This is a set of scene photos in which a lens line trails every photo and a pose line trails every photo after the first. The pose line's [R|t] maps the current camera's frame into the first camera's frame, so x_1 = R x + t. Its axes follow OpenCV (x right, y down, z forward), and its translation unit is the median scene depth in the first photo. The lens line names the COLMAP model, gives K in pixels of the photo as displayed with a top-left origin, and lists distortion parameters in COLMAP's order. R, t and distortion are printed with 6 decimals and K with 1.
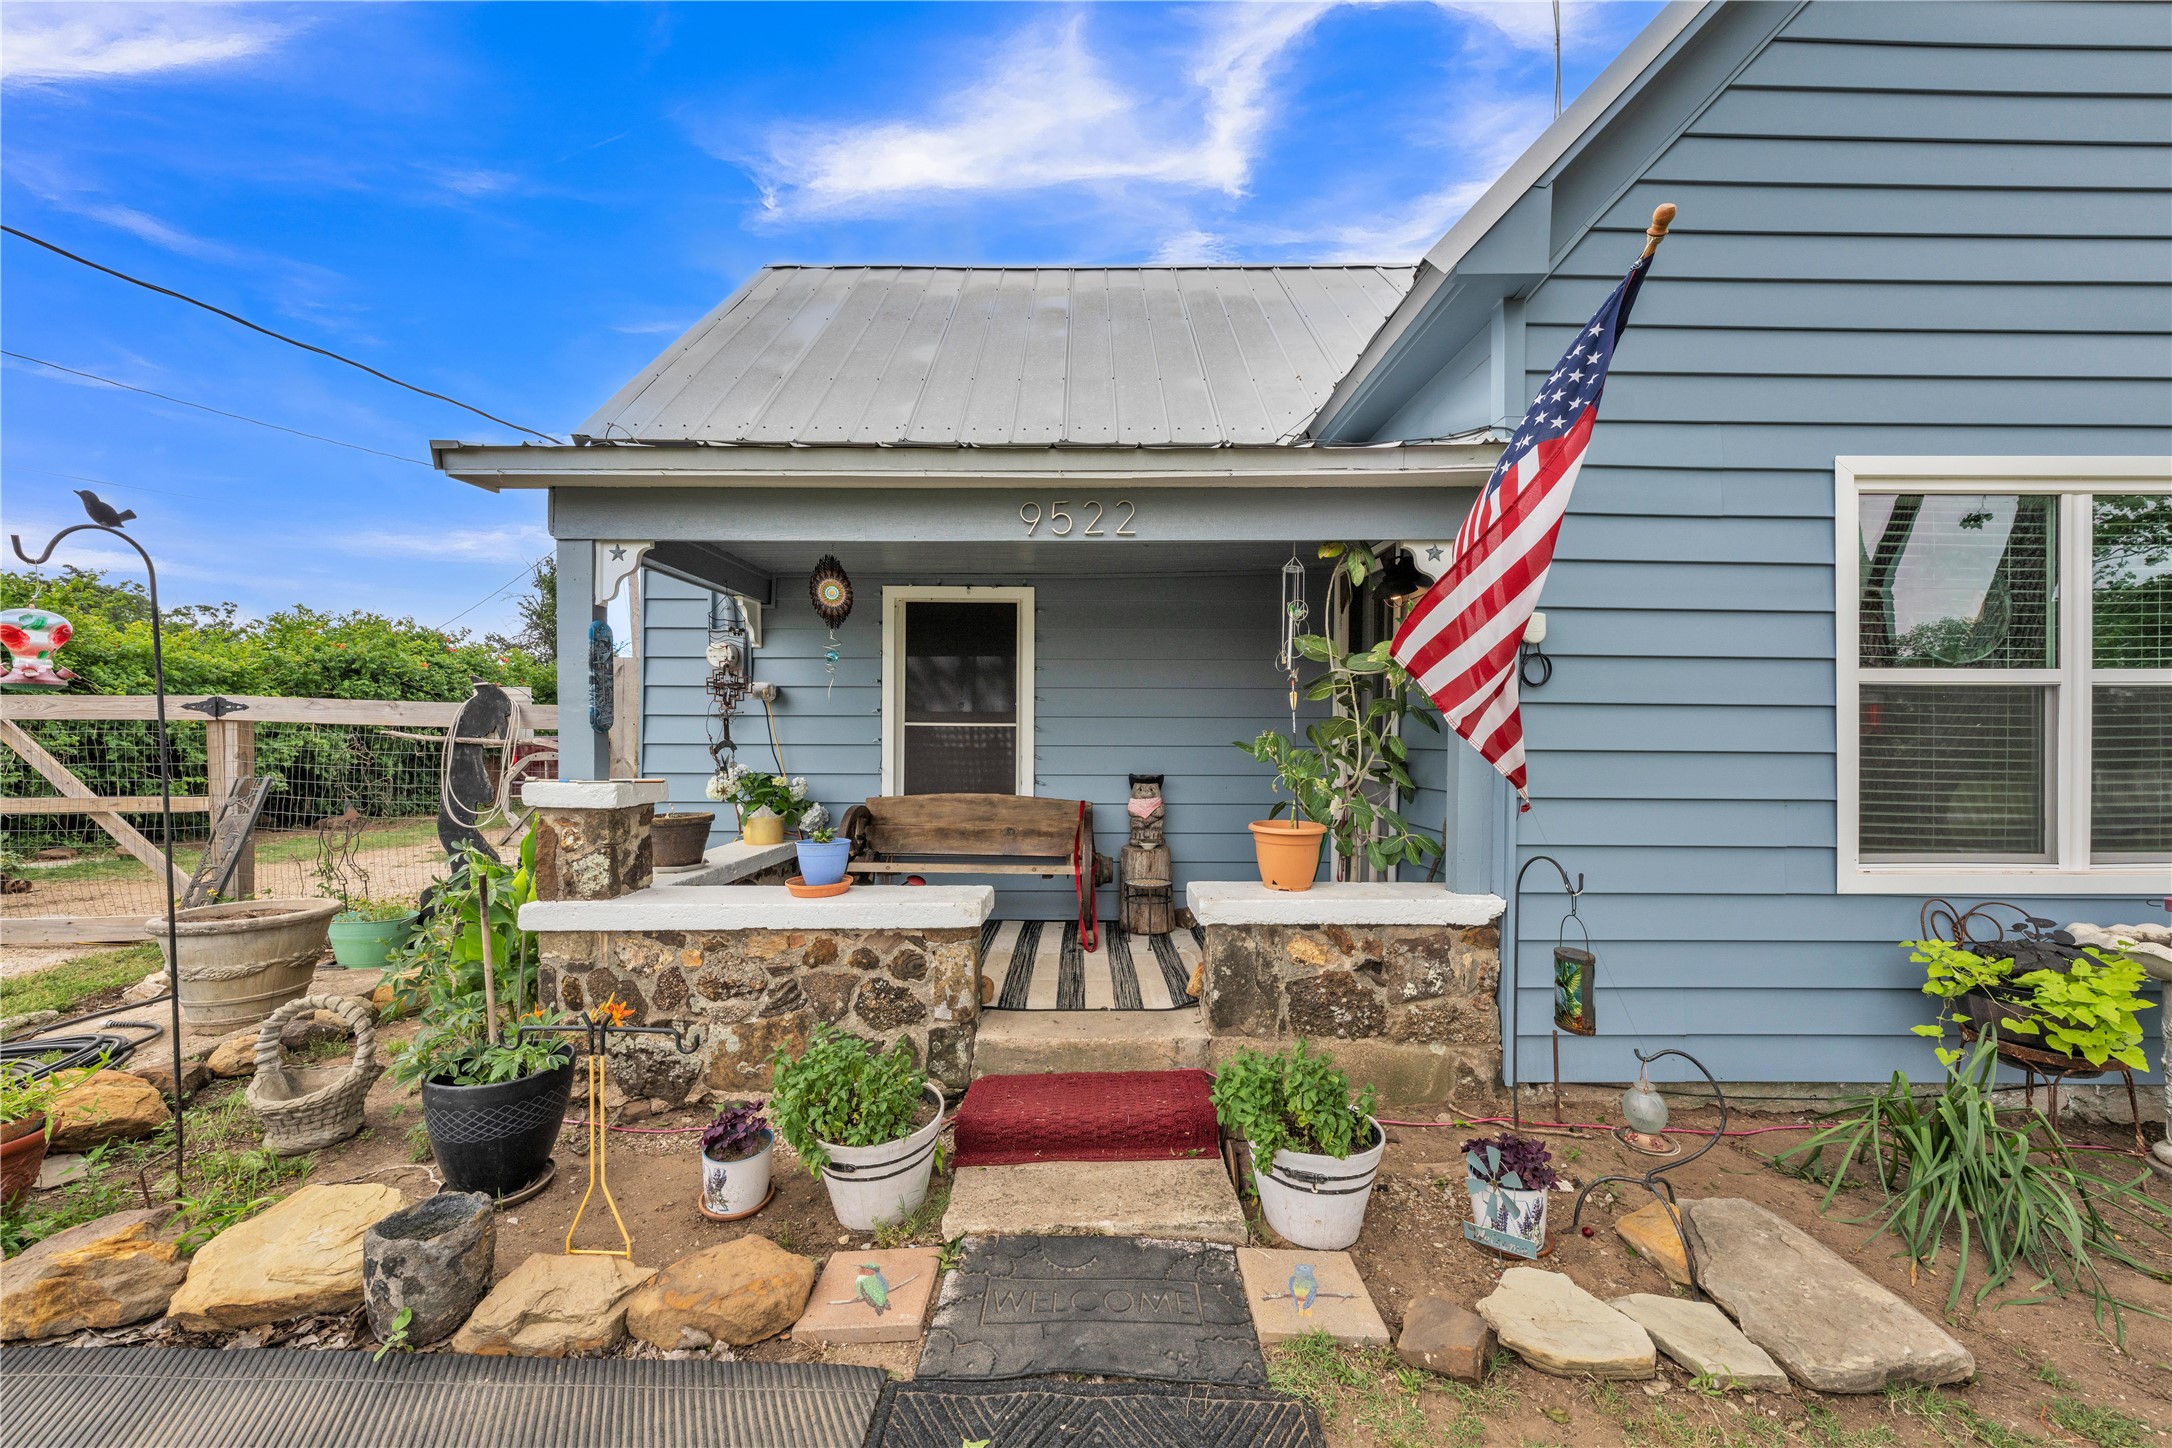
lens RADIAL K [[763.5, 0, 1086.0], [0, 763.5, 724.0], [0, 0, 1]] dist [-0.000511, -0.000065]
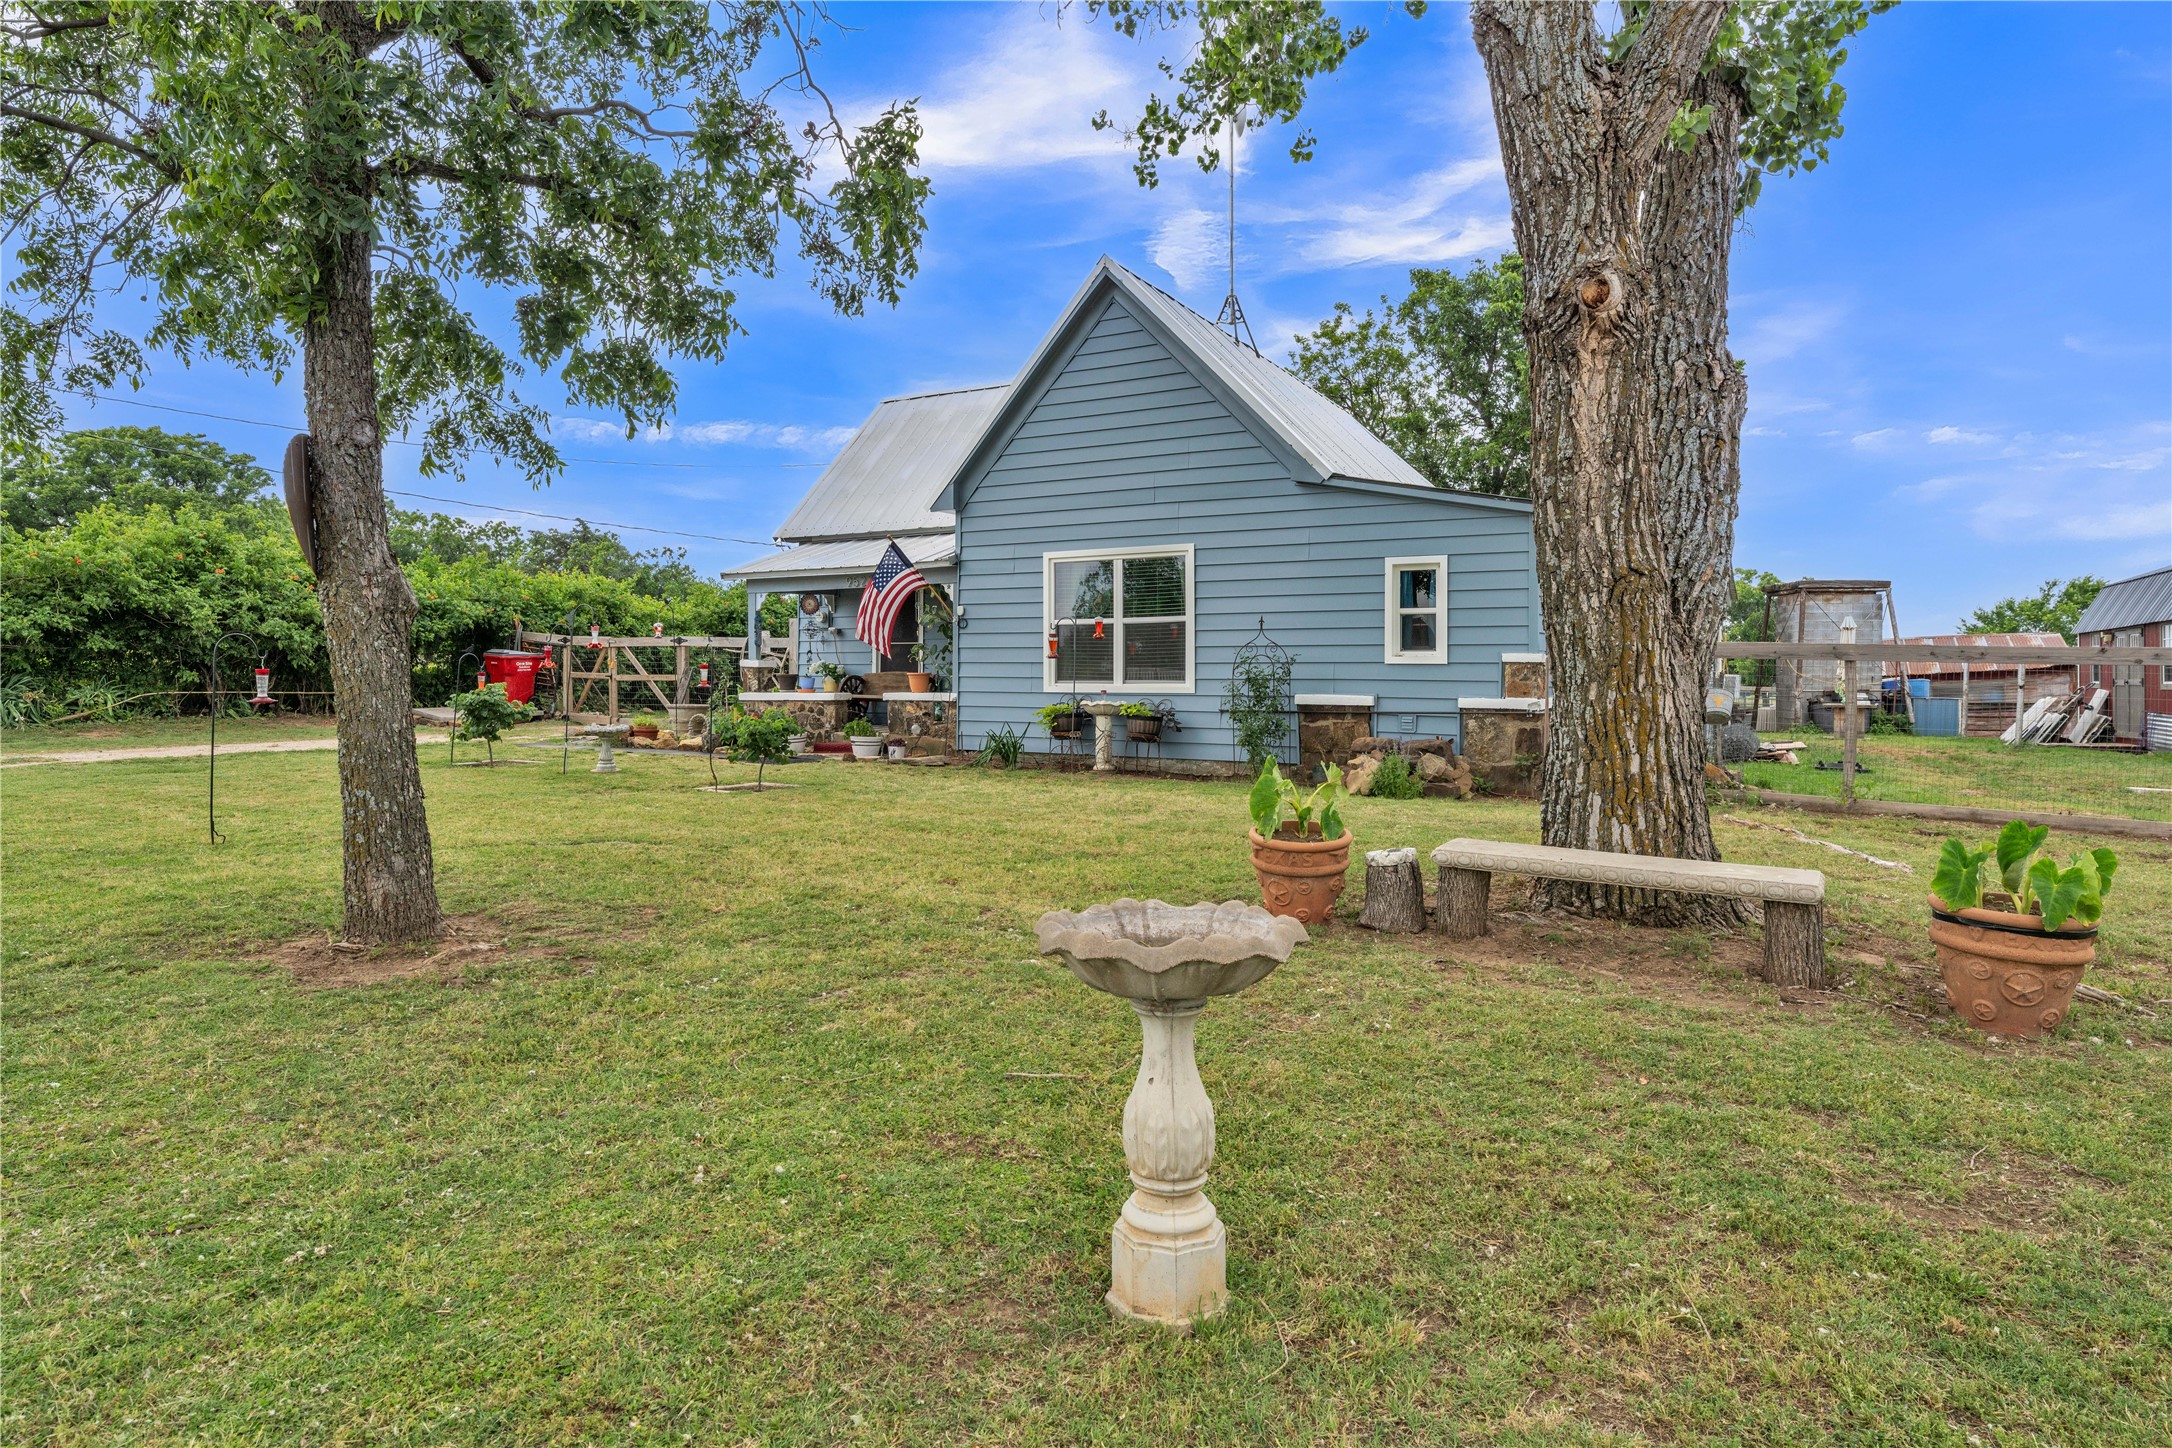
lens RADIAL K [[1206.2, 0, 1087.7], [0, 1206.2, 654.3], [0, 0, 1]] dist [0.000987, 0.000026]
pose [[0.869543, -0.010665, -0.493741, 3.403466], [0.015343, 0.999868, 0.005424, 0.038975], [0.493618, -0.012291, 0.869592, -3.056017]]
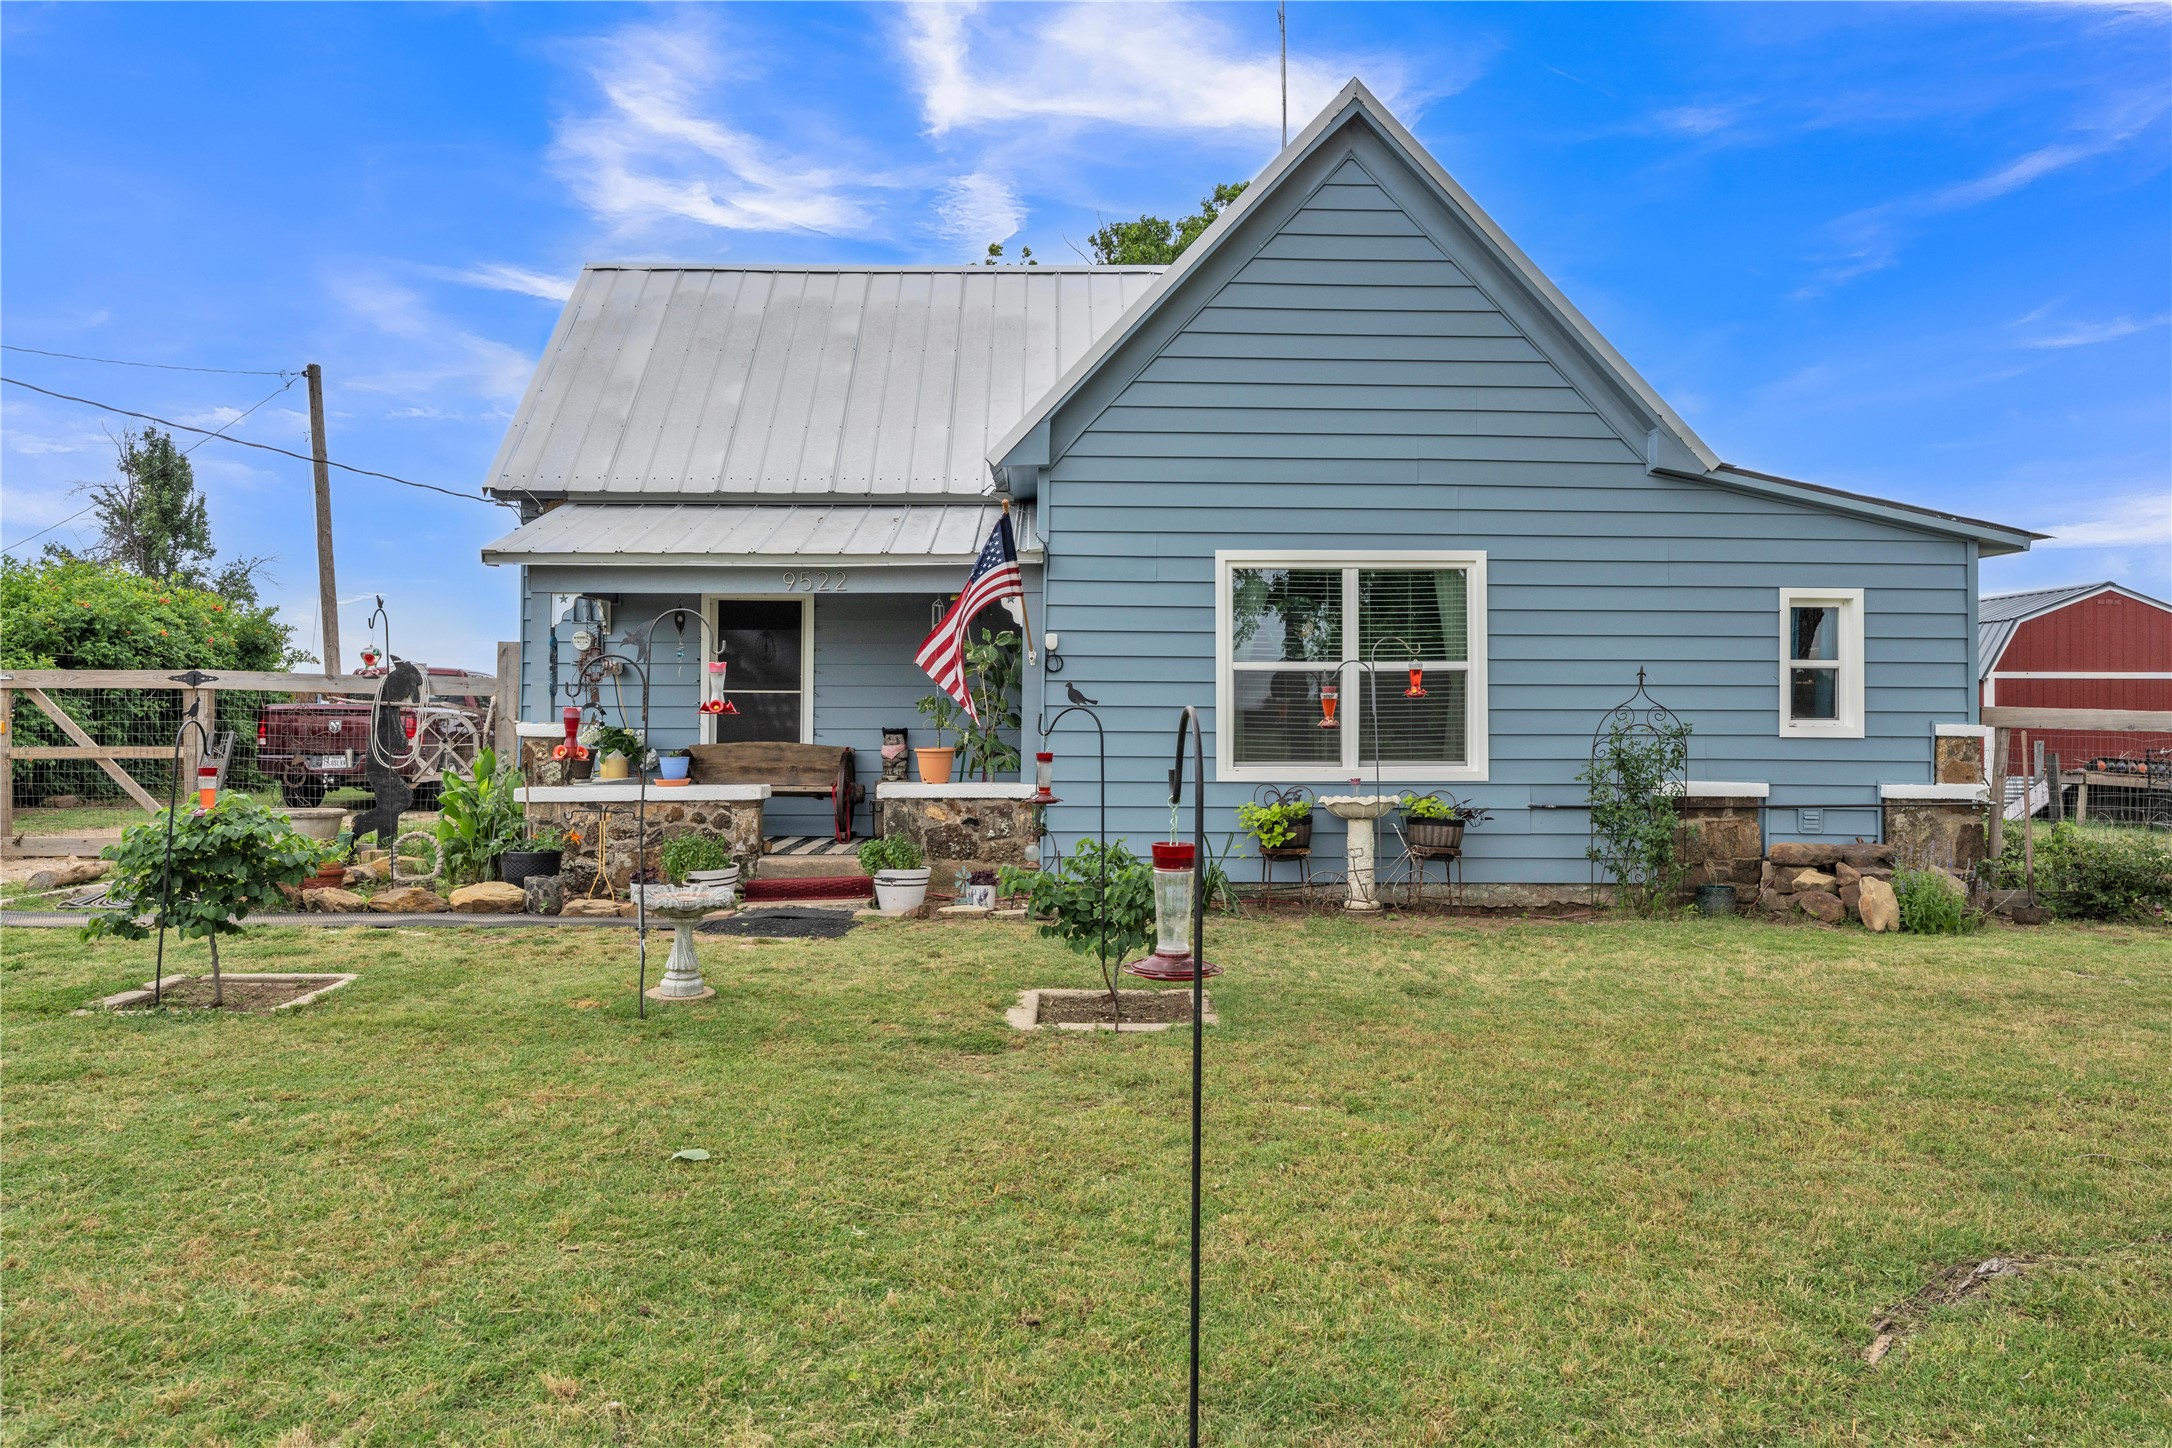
lens RADIAL K [[1461.1, 0, 1087.3], [0, 1461.1, 668.8], [0, 0, 1]] dist [0.002636, 0.000065]
pose [[0.999645, -0.000068, 0.026637, 0.538199], [0.000367, 0.999937, -0.011253, -0.015806], [-0.026635, 0.011258, 0.999582, -2.477489]]
